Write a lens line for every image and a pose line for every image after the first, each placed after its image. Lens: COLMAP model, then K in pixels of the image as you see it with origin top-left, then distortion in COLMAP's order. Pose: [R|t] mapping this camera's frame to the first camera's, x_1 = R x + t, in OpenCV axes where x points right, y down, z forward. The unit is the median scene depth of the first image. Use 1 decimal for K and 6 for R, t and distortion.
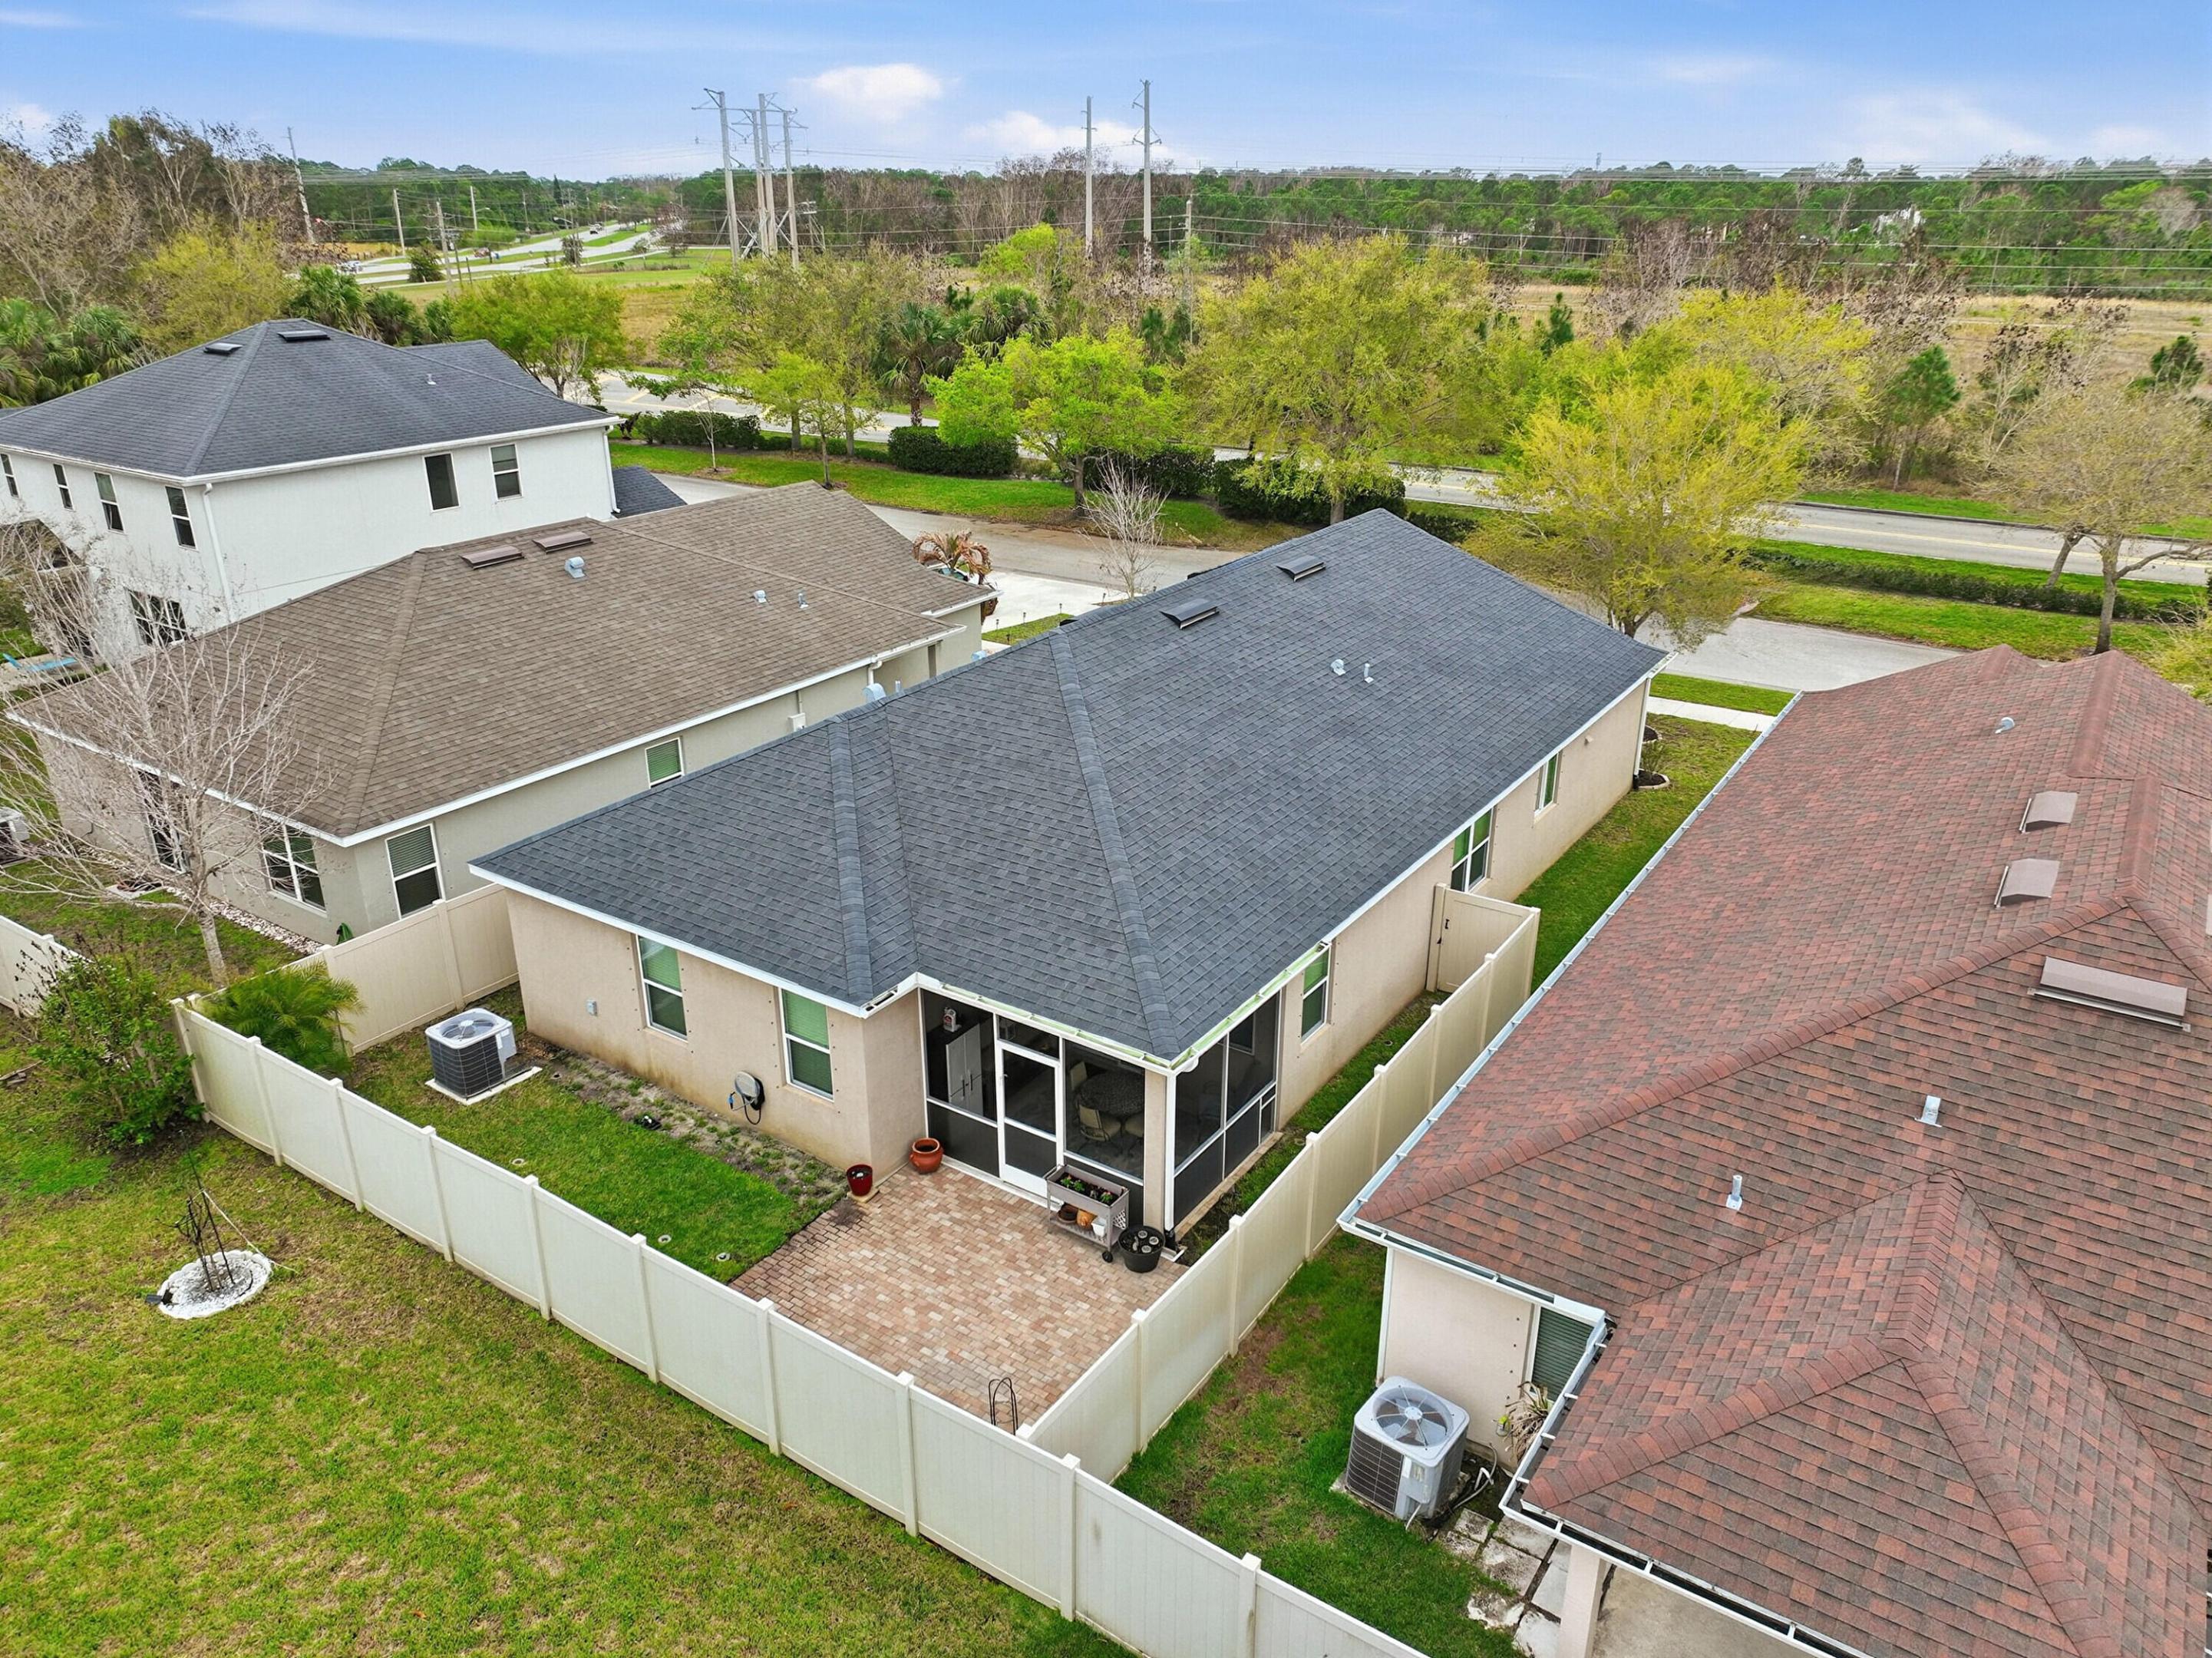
lens RADIAL K [[1556.5, 0, 1097.5], [0, 1556.5, 818.2], [0, 0, 1]] dist [-0.000988, 0.011916]
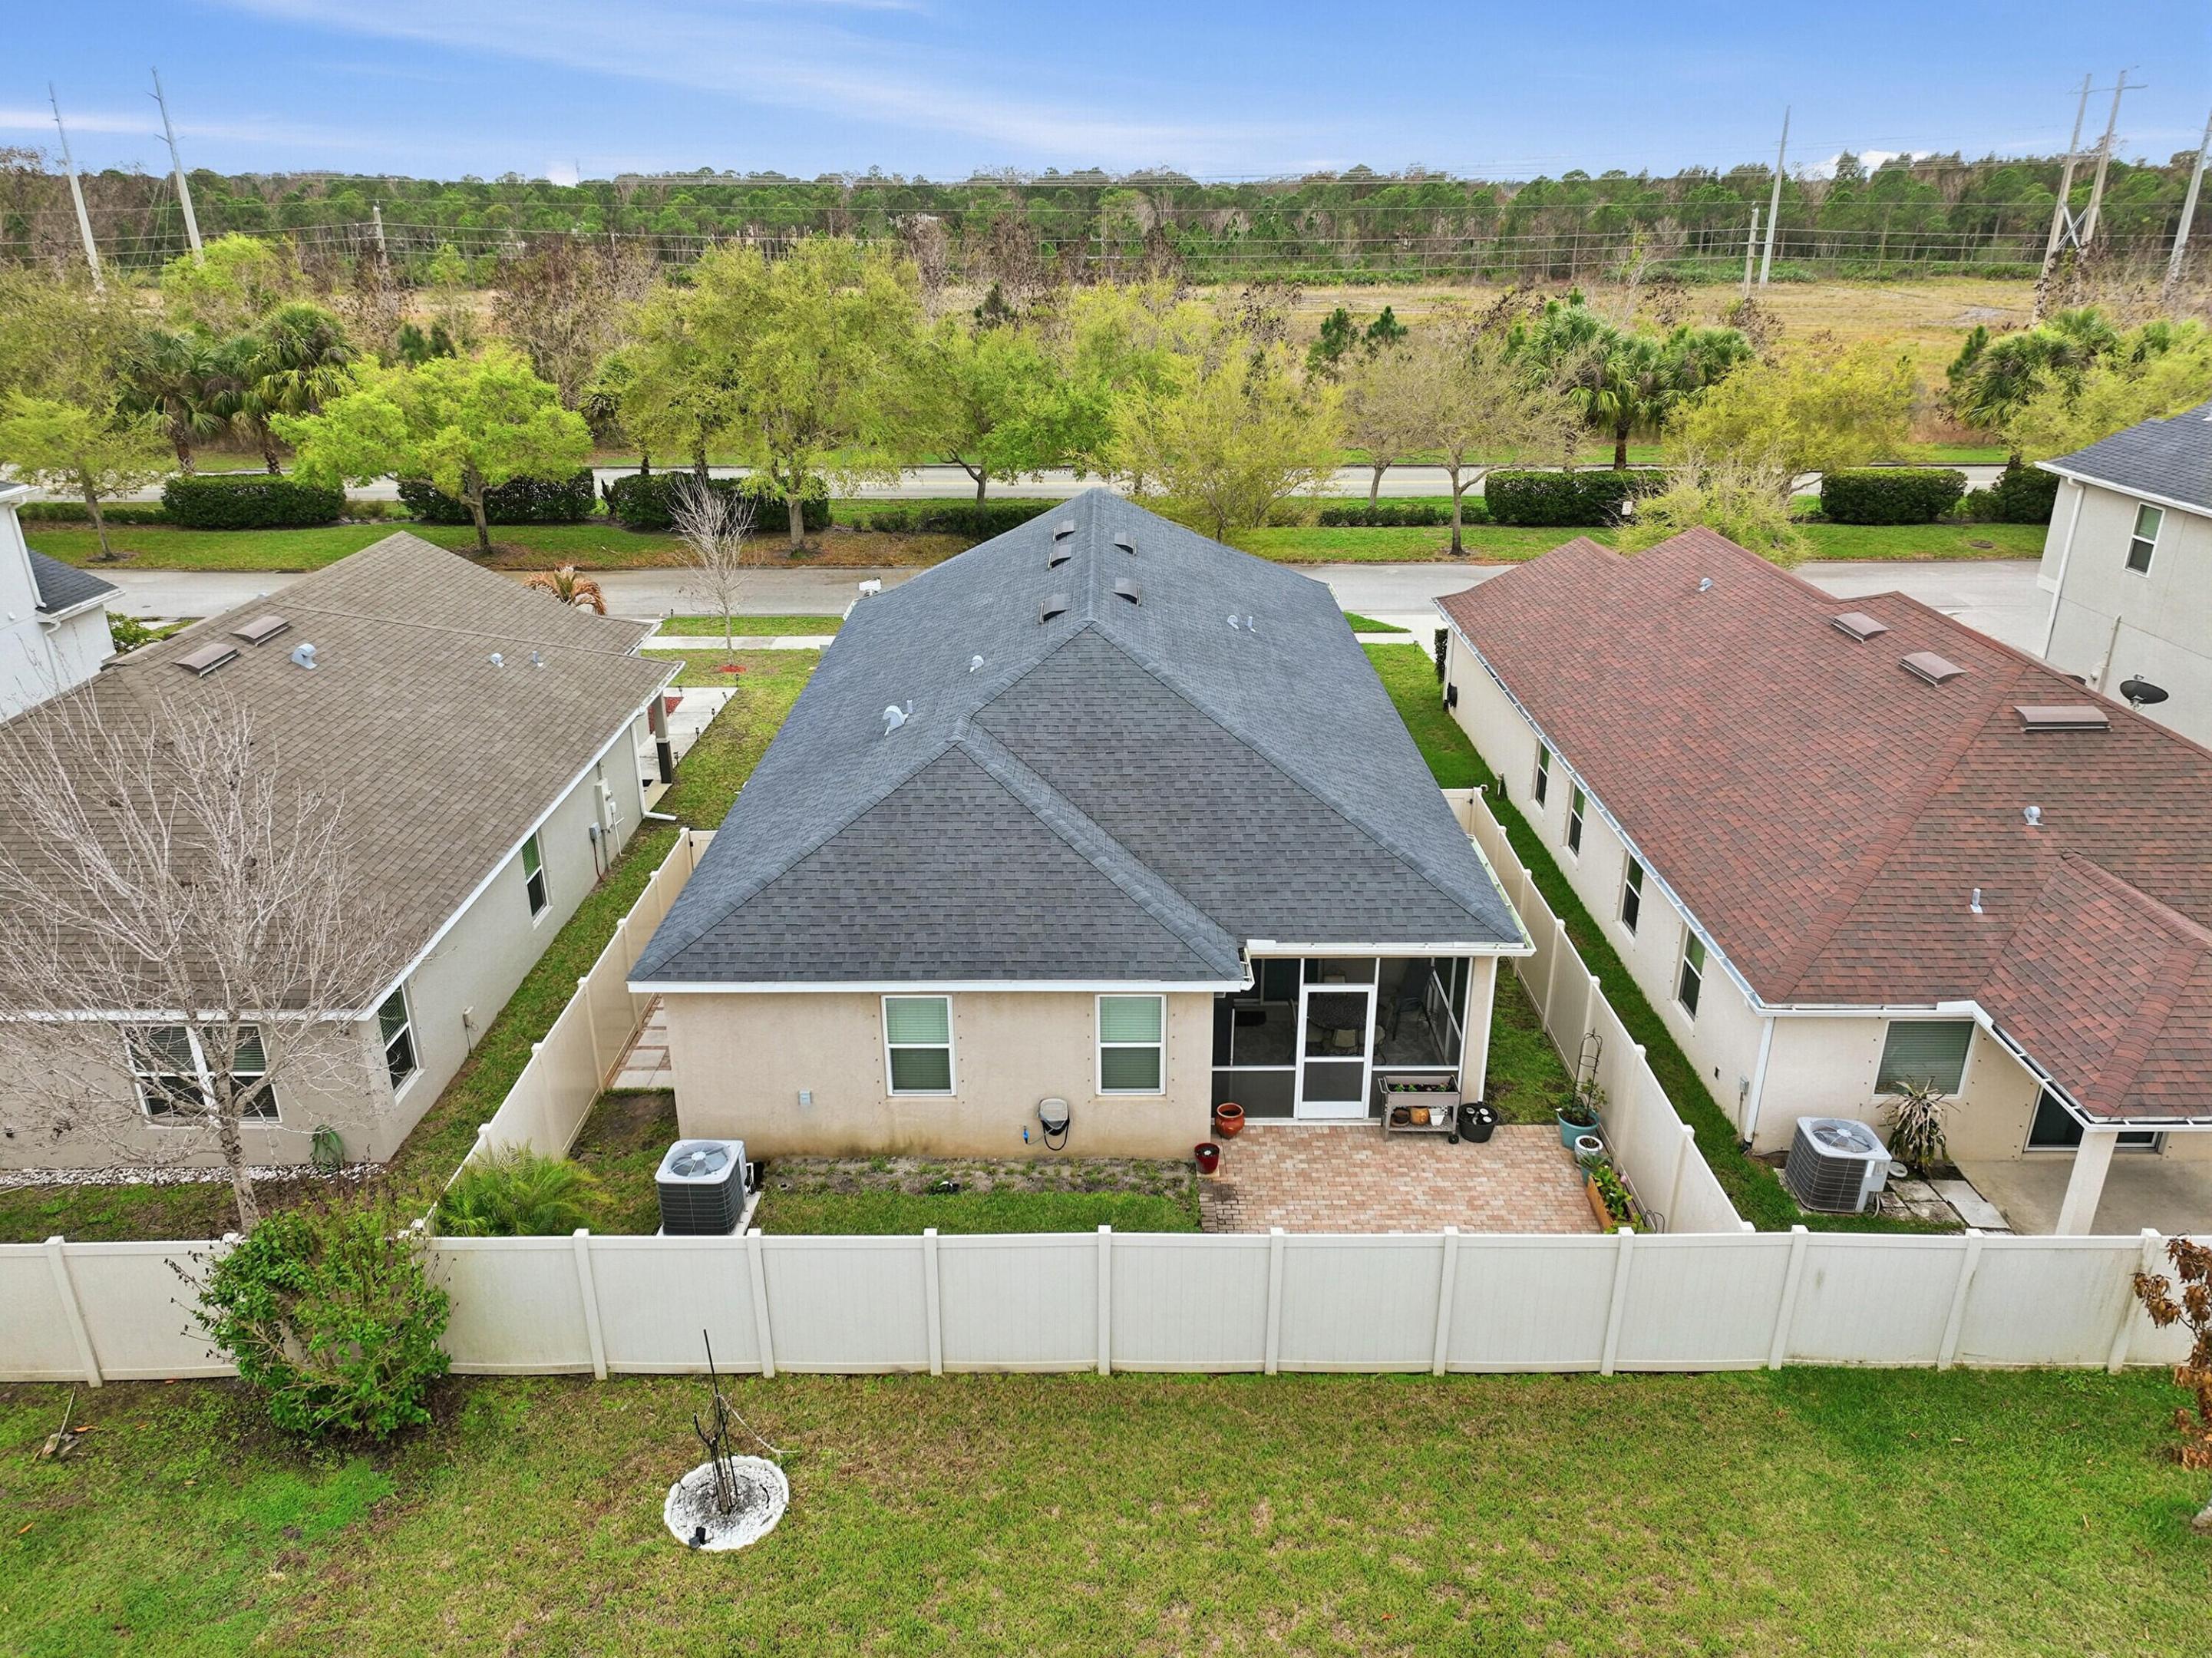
lens RADIAL K [[1556.5, 0, 1097.7], [0, 1556.5, 828.6], [0, 0, 1]] dist [-0.000988, 0.011916]
pose [[0.828547, -0.214267, 0.517300, -0.693353], [0.213009, 0.975037, 0.062691, -0.057888], [-0.517819, 0.058247, 0.853505, 0.151564]]
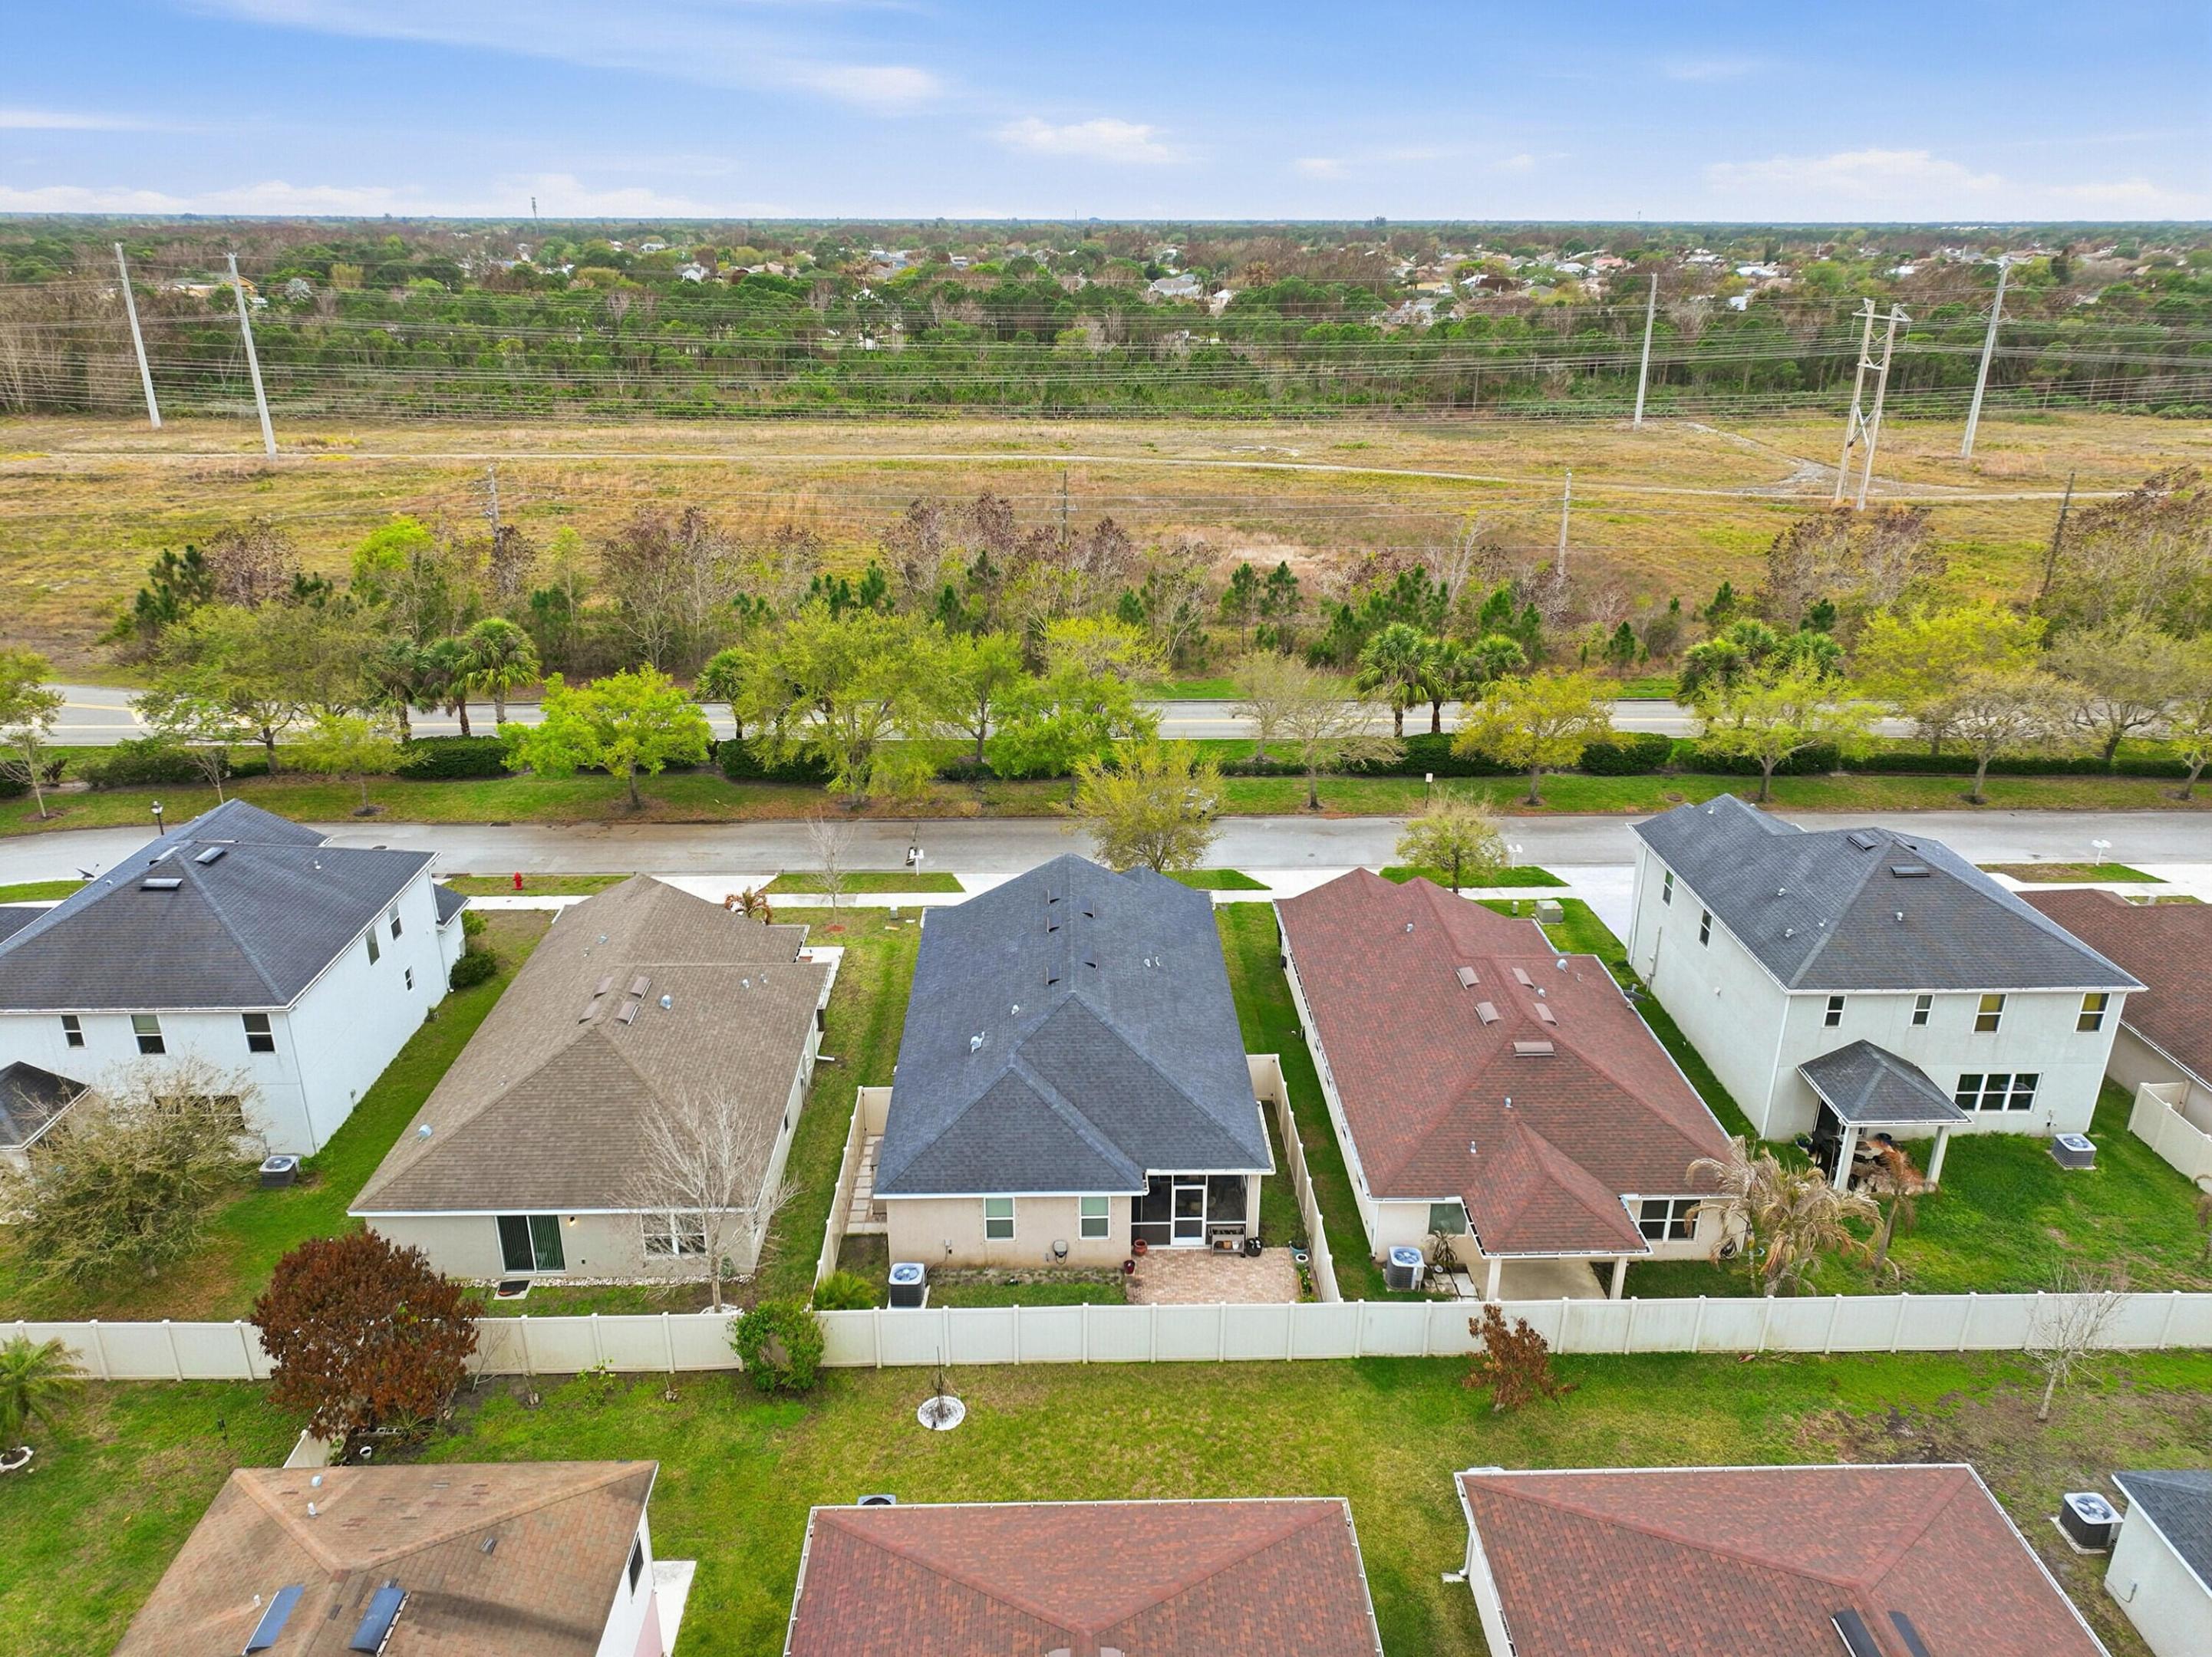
lens RADIAL K [[1556.3, 0, 1093.2], [0, 1556.3, 825.0], [0, 0, 1]] dist [-0.000988, 0.011916]
pose [[0.813088, -0.208753, 0.543424, -1.285042], [0.215661, 0.975088, 0.051895, -0.519945], [-0.540720, 0.075000, 0.837853, -0.908226]]
